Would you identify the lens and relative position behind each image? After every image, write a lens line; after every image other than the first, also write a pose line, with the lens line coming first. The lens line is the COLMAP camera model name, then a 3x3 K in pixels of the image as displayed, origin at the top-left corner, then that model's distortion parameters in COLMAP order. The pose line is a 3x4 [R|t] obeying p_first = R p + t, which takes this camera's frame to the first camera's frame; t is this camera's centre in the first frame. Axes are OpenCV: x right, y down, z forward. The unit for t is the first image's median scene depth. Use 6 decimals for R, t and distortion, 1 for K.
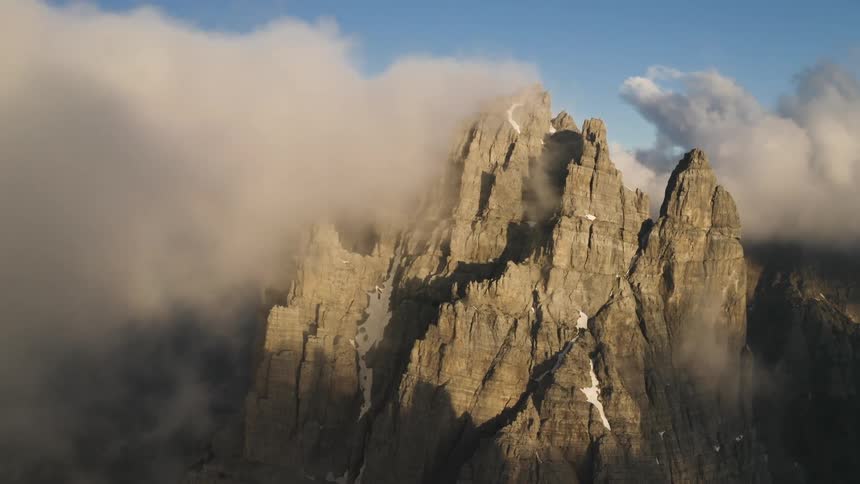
lens RADIAL K [[708.2, 0, 440.8], [0, 708.2, 243.1], [0, 0, 1]] dist [-0.171488, 0.013703]
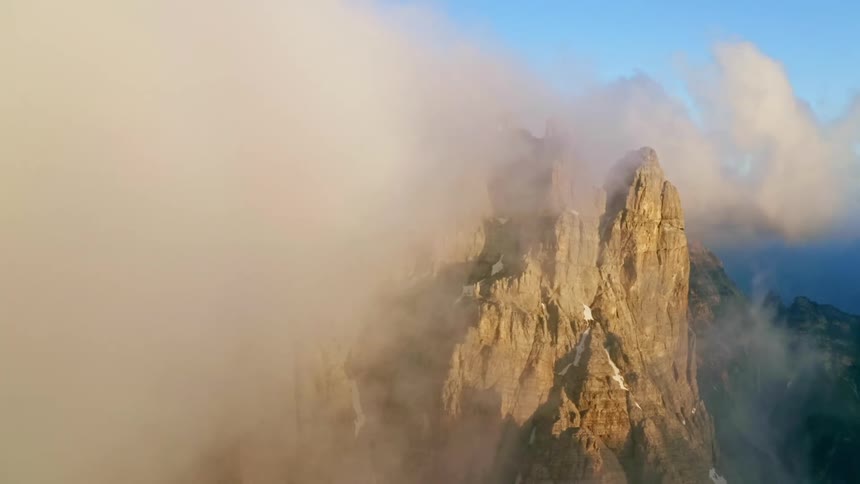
lens RADIAL K [[708.2, 0, 440.8], [0, 708.2, 243.1], [0, 0, 1]] dist [-0.171488, 0.013703]
pose [[0.944514, -0.035844, 0.326510, -0.339108], [0.035076, 0.999351, 0.008240, -0.008119], [-0.326593, 0.003670, 0.945158, 0.093794]]
